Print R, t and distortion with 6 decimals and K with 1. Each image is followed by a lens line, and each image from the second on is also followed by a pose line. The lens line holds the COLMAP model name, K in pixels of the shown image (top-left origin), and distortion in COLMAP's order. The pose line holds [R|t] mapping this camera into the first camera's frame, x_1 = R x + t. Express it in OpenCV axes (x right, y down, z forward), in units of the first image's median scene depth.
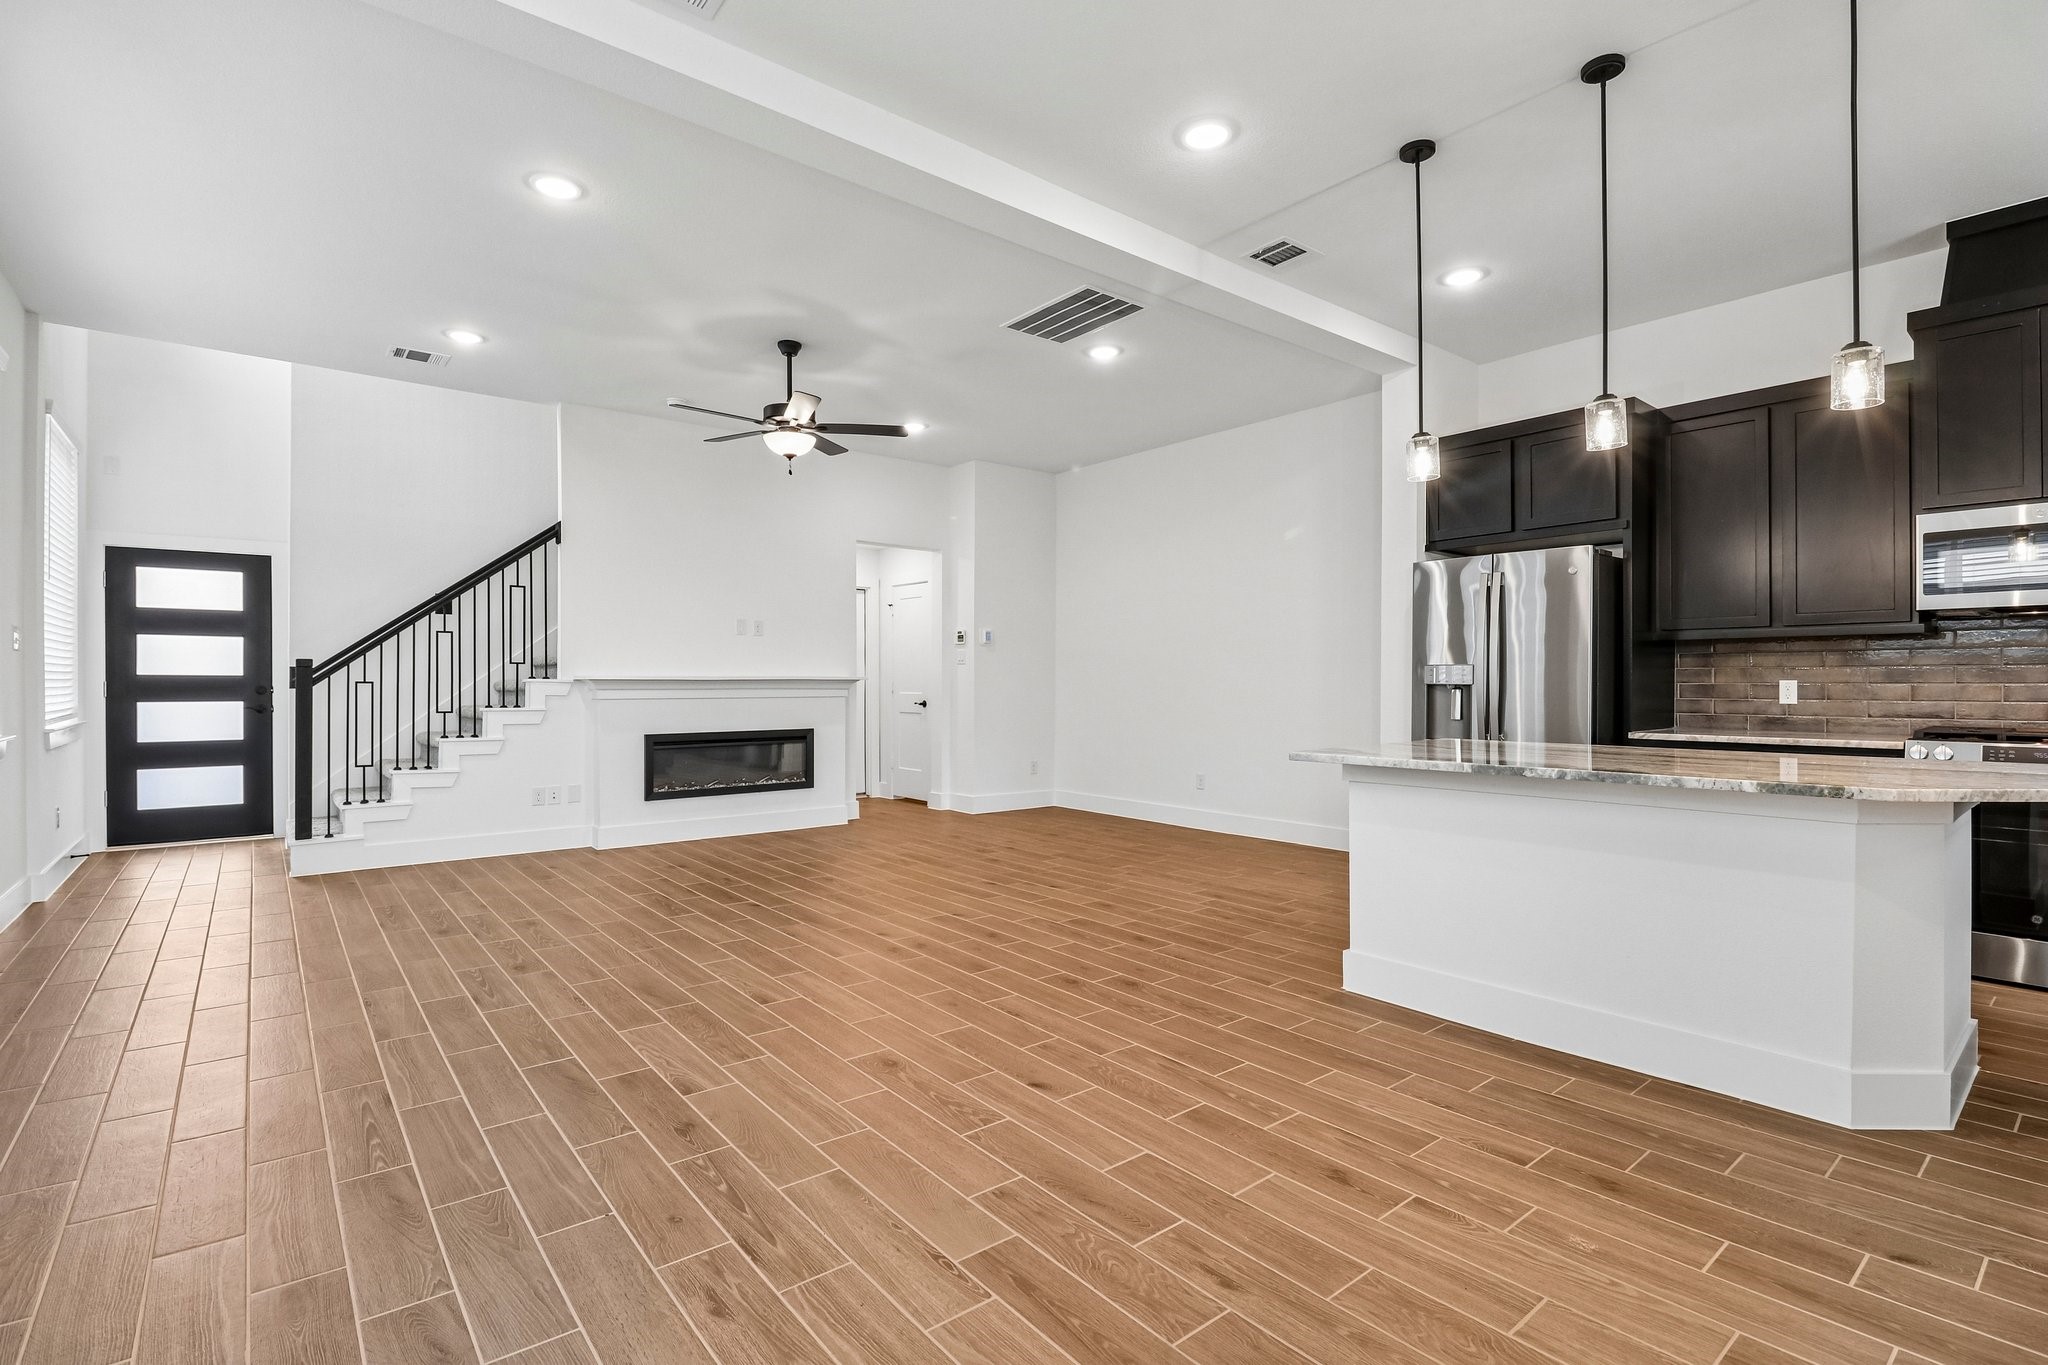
lens RADIAL K [[960.7, 0, 1023.0], [0, 960.7, 685.5], [0, 0, 1]] dist [-0.003040, -0.005741]
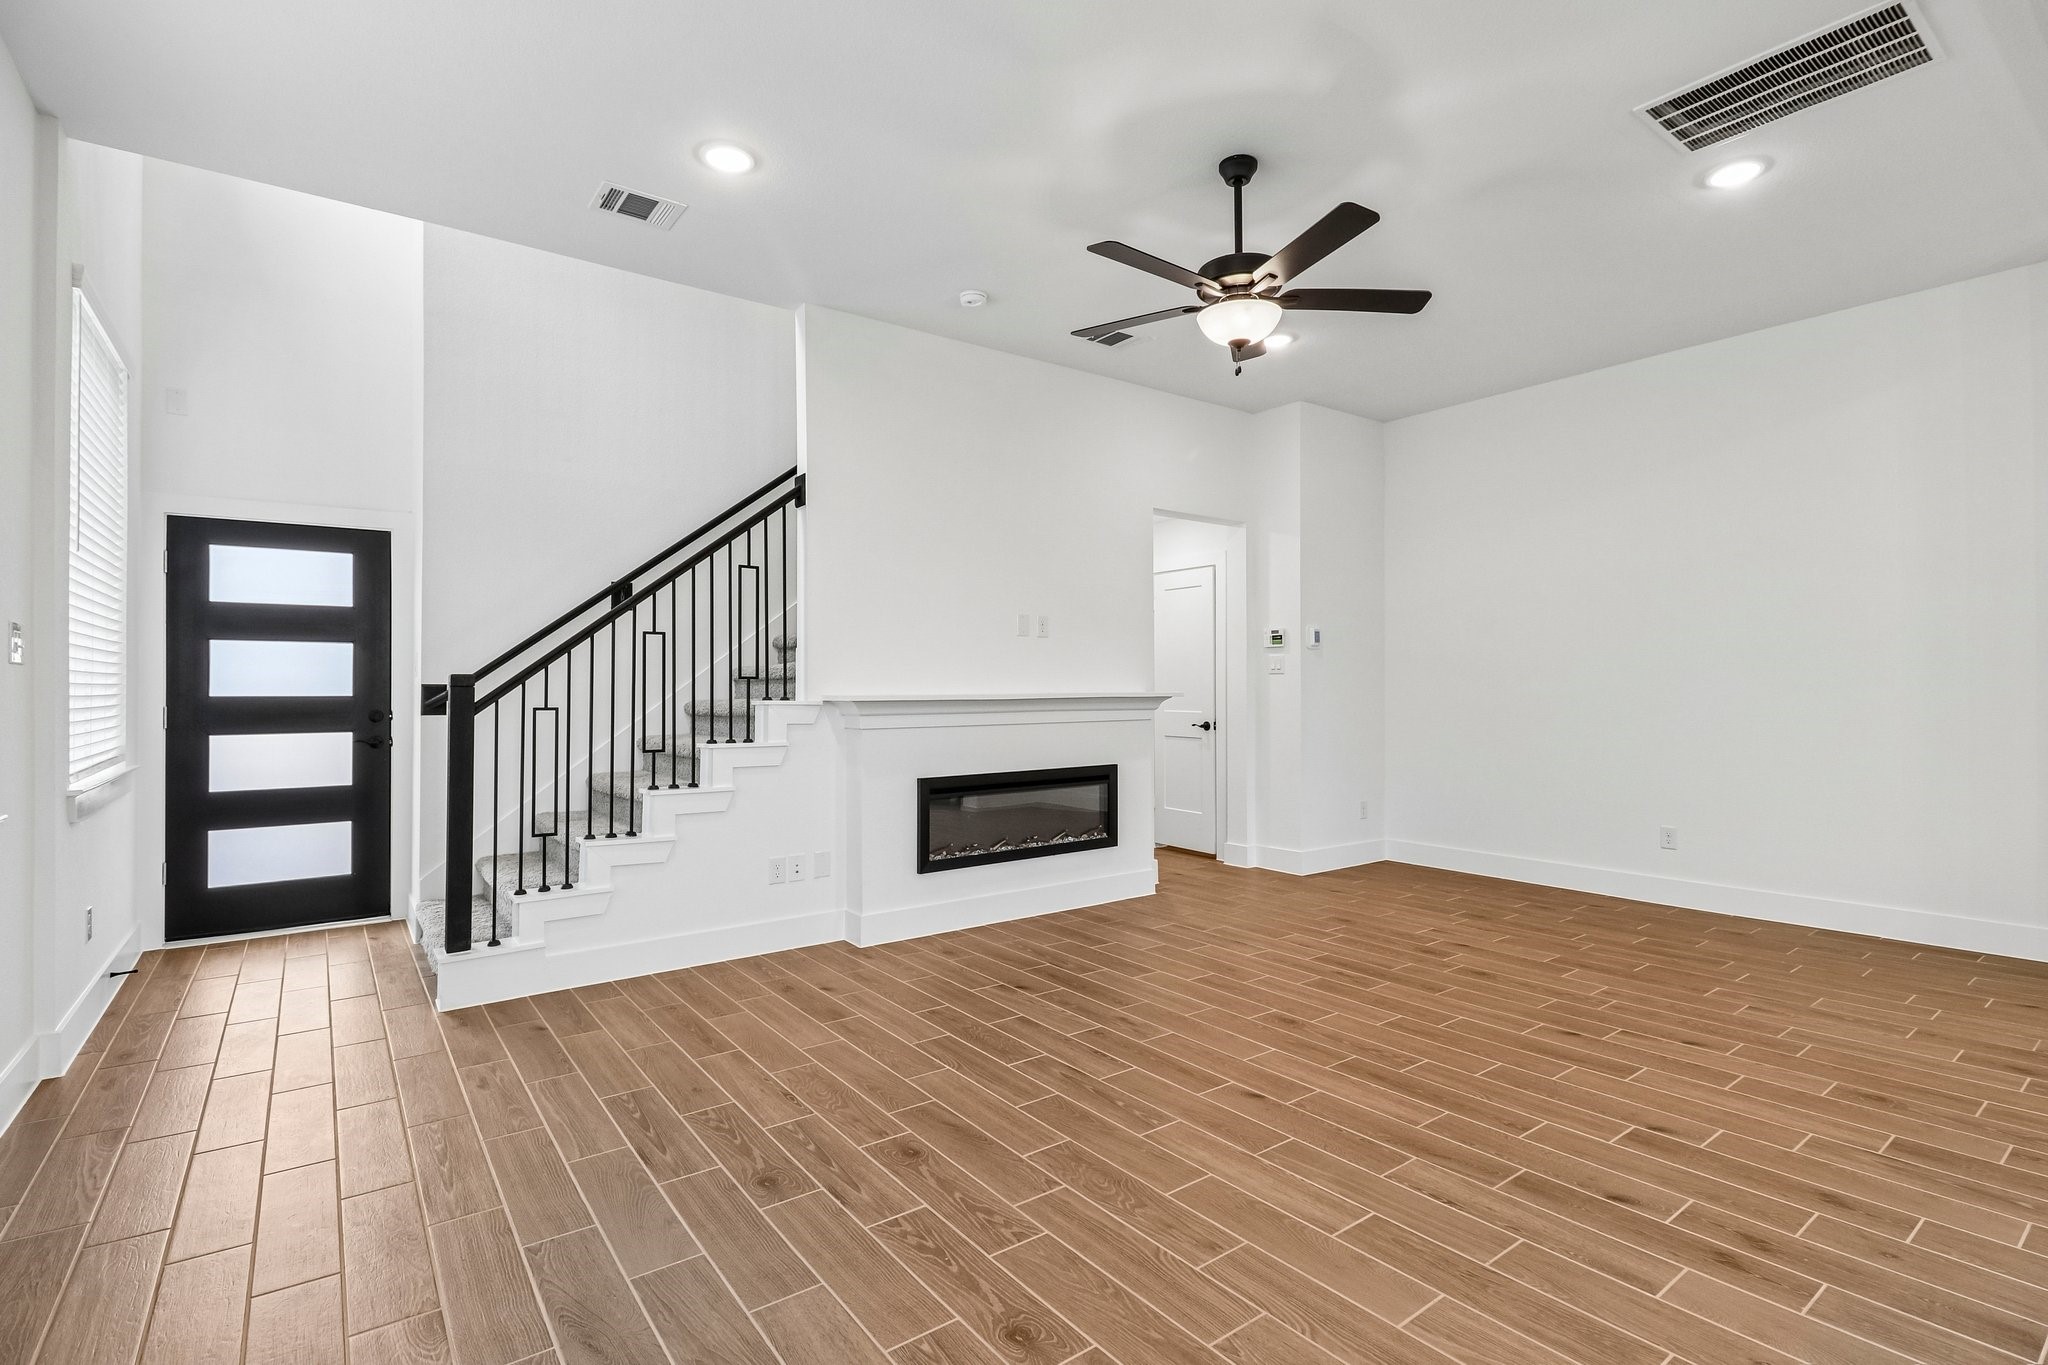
lens RADIAL K [[960.7, 0, 1039.0], [0, 960.7, 678.5], [0, 0, 1]] dist [-0.003040, -0.005741]
pose [[0.999522, -0.006261, -0.030283, -0.374135], [0.005788, 0.999860, -0.015688, -0.013270], [0.030377, 0.015505, 0.999418, 0.397777]]
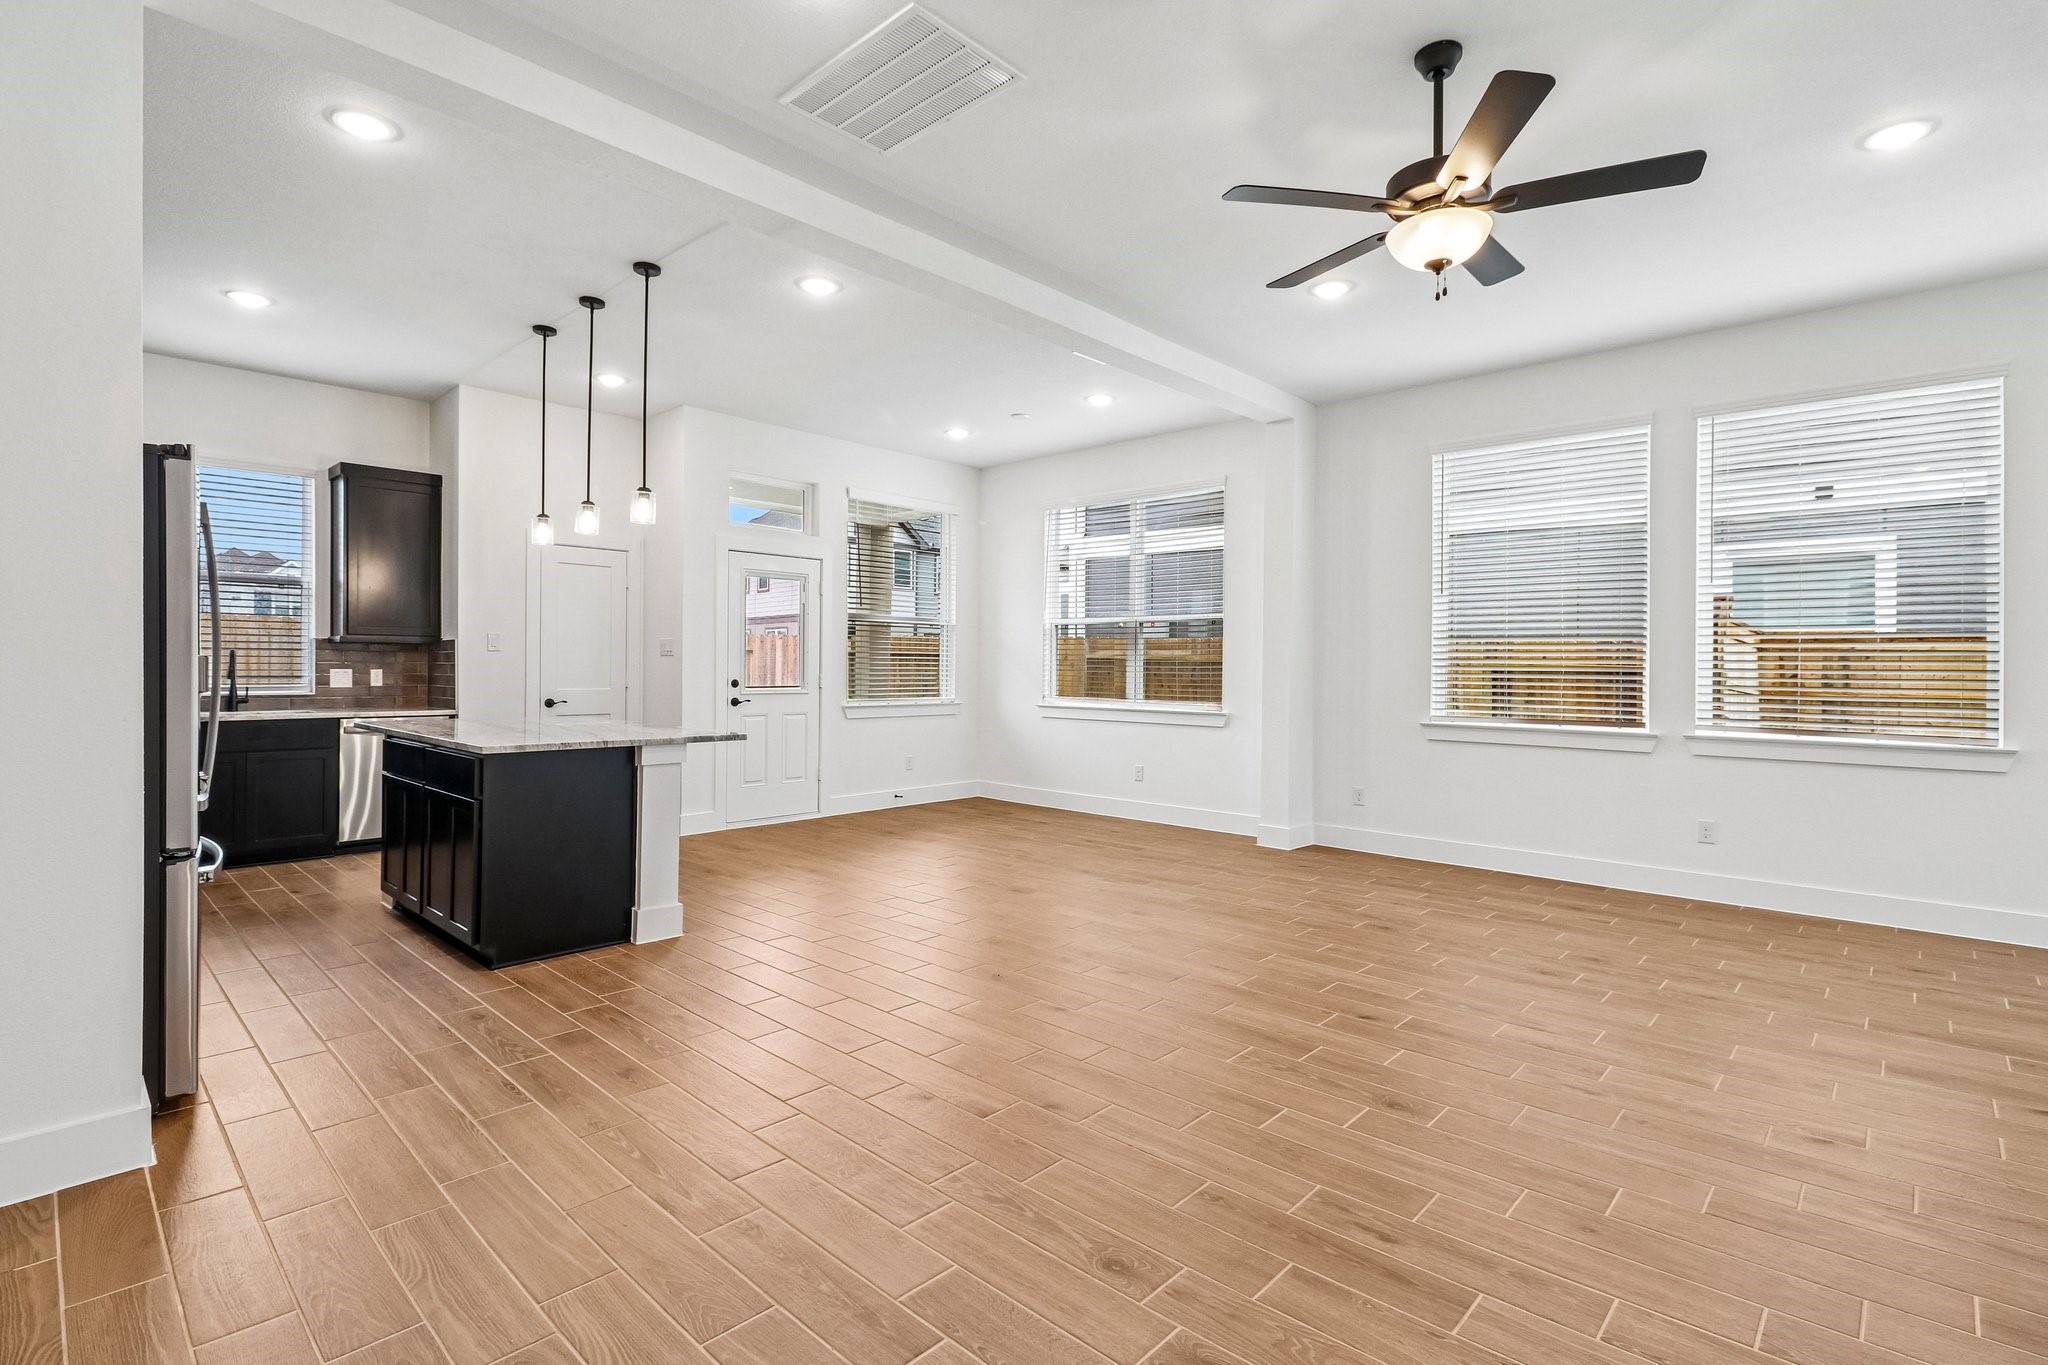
lens RADIAL K [[960.7, 0, 1039.9], [0, 960.7, 671.4], [0, 0, 1]] dist [-0.003040, -0.005741]
pose [[-0.988323, -0.005072, -0.152287, 0.053172], [-0.006551, 0.999936, 0.009211, -0.020717], [0.152231, 0.010101, -0.988293, 1.571604]]
